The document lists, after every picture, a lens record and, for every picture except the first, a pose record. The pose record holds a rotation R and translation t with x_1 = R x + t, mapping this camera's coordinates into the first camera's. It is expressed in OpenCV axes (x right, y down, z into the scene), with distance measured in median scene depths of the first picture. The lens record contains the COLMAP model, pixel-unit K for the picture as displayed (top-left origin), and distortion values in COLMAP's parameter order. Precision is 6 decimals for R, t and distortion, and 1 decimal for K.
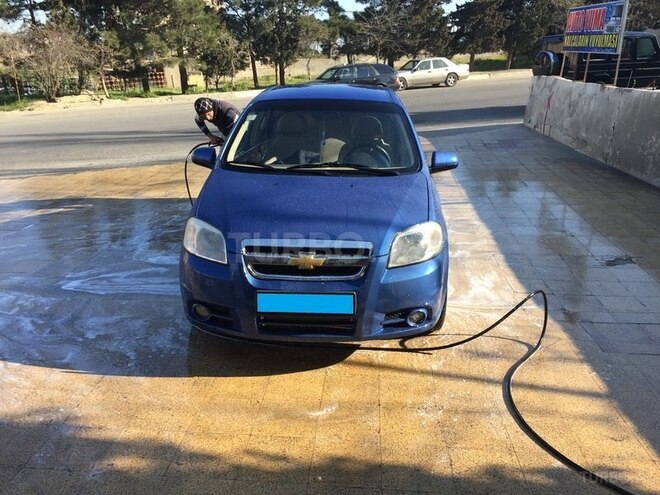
lens RADIAL K [[557.9, 0, 330.0], [0, 557.9, 247.5], [0, 0, 1]] dist [0.106396, -0.126084]
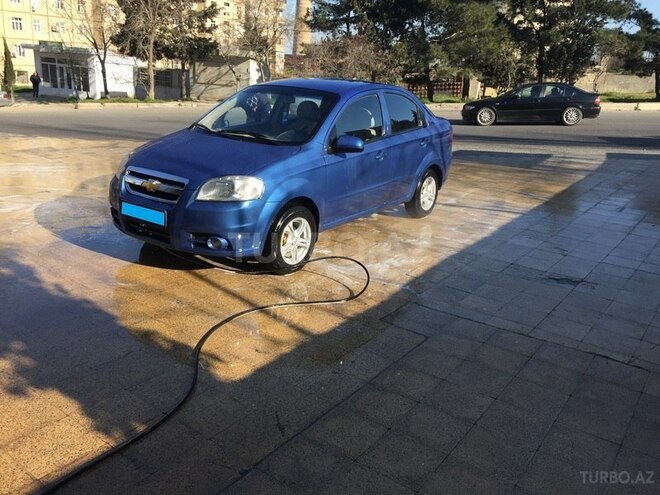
lens RADIAL K [[557.9, 0, 330.0], [0, 557.9, 247.5], [0, 0, 1]] dist [0.106396, -0.126084]
pose [[0.844975, 0.204771, -0.494050, 1.026644], [-0.215283, 0.975878, 0.036277, 0.027460], [0.489561, 0.075707, 0.868676, -0.018658]]
